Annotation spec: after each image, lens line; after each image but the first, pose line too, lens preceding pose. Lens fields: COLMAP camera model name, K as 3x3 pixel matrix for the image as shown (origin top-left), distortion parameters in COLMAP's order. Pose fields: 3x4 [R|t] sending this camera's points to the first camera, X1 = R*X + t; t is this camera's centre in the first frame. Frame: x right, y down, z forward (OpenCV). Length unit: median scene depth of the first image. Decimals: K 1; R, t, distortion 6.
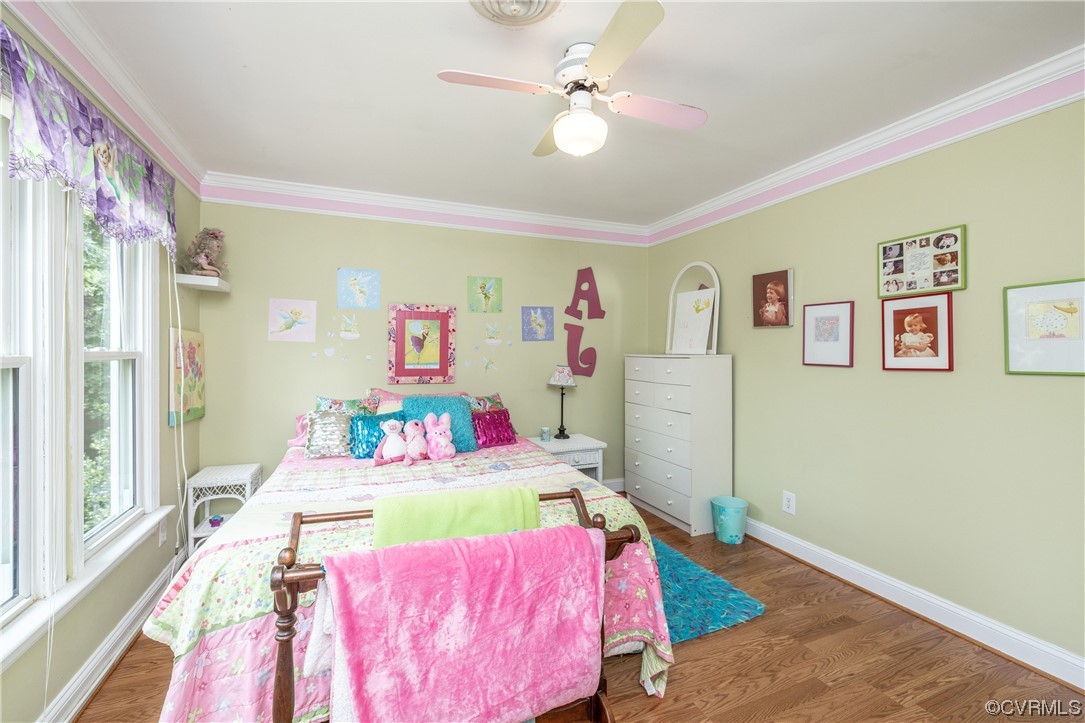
lens RADIAL K [[464.3, 0, 539.1], [0, 464.3, 349.7], [0, 0, 1]] dist [-0.002650, 0.000771]
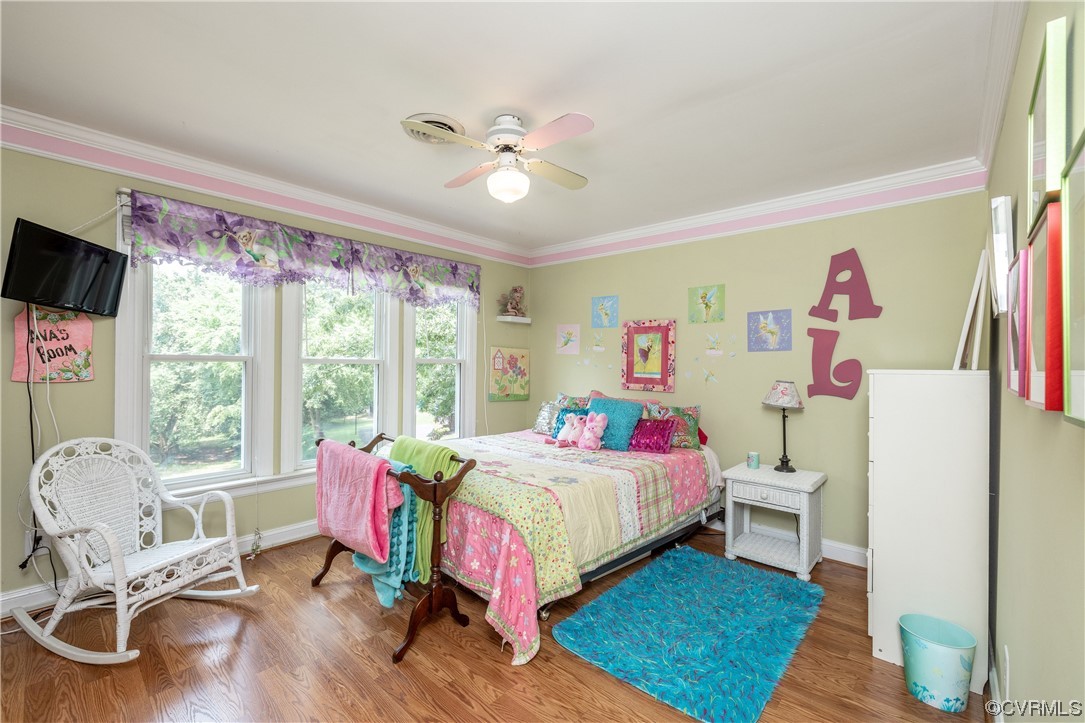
lens RADIAL K [[464.3, 0, 540.9], [0, 464.3, 362.3], [0, 0, 1]] dist [-0.002650, 0.000771]
pose [[0.421497, 0.009309, -0.906782, 0.620291], [-0.008245, 0.999945, 0.006433, -0.000822], [0.906792, 0.004765, 0.421551, 0.281813]]
